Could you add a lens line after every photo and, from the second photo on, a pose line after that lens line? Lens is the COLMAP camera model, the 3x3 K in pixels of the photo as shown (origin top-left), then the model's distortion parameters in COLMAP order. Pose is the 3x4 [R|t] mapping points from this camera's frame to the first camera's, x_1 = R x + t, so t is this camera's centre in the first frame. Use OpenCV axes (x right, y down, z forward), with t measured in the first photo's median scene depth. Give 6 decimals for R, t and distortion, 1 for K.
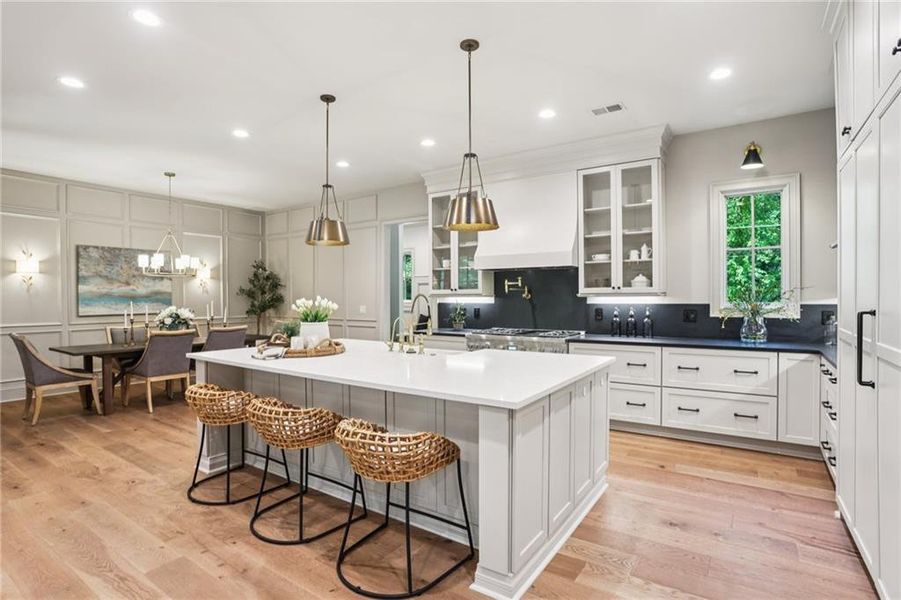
lens RADIAL K [[444.6, 0, 451.5], [0, 444.6, 296.2], [0, 0, 1]] dist [-0.032245, 0.004285]
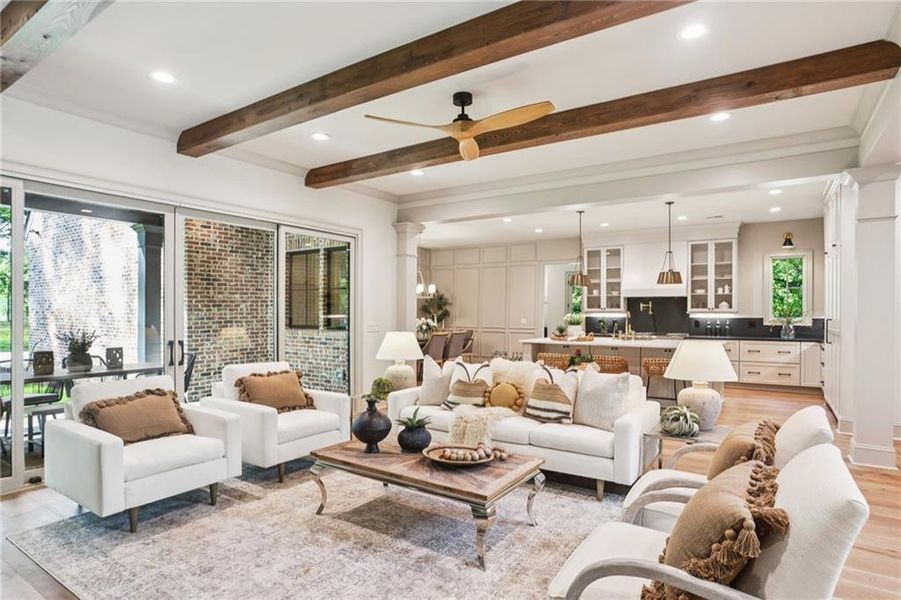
lens RADIAL K [[502.3, 0, 453.2], [0, 502.3, 309.0], [0, 0, 1]] dist [-0.008356, -0.001760]
pose [[0.999352, 0.008340, 0.035012, -0.748660], [-0.008235, 0.999961, -0.003141, -0.003672], [-0.035037, 0.002851, 0.999382, -1.000528]]
